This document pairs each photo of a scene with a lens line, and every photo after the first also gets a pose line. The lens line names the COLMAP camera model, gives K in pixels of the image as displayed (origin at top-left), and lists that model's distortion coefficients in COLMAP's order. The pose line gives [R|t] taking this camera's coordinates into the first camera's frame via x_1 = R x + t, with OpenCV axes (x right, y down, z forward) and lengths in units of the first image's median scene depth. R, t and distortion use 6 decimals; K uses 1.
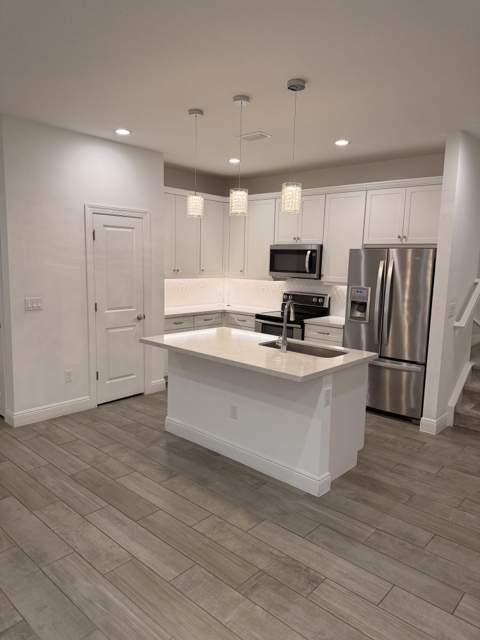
lens RADIAL K [[452.3, 0, 240.0], [0, 452.3, 320.0], [0, 0, 1]] dist [-0.002670, 0.000172]
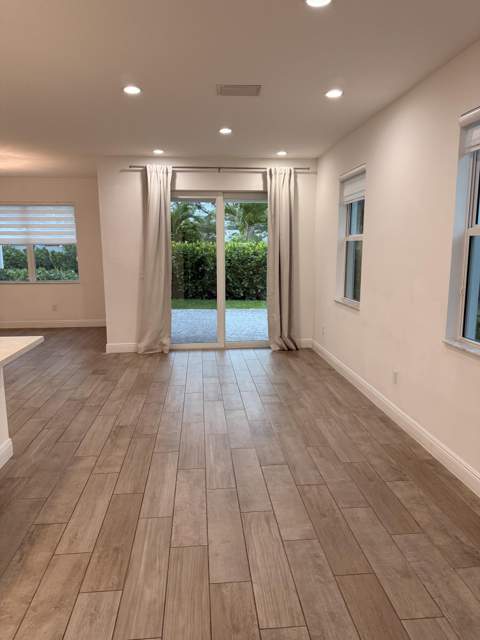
lens RADIAL K [[452.5, 0, 240.0], [0, 452.5, 320.0], [0, 0, 1]] dist [0.079744, -0.123492]
pose [[-0.732922, -0.136155, 0.666549, -1.018122], [0.076824, 0.956937, 0.279945, -0.205723], [-0.675962, 0.256384, -0.690900, 1.446540]]
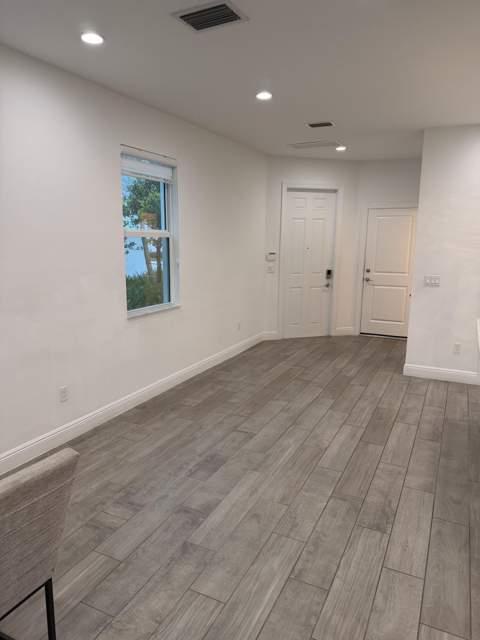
lens RADIAL K [[452.5, 0, 240.0], [0, 452.5, 320.0], [0, 0, 1]] dist [0.079744, -0.123492]
pose [[0.276888, 0.150131, -0.949101, 0.863101], [-0.133590, 0.984142, 0.116701, -0.007915], [0.951571, 0.094477, 0.292553, 0.243282]]
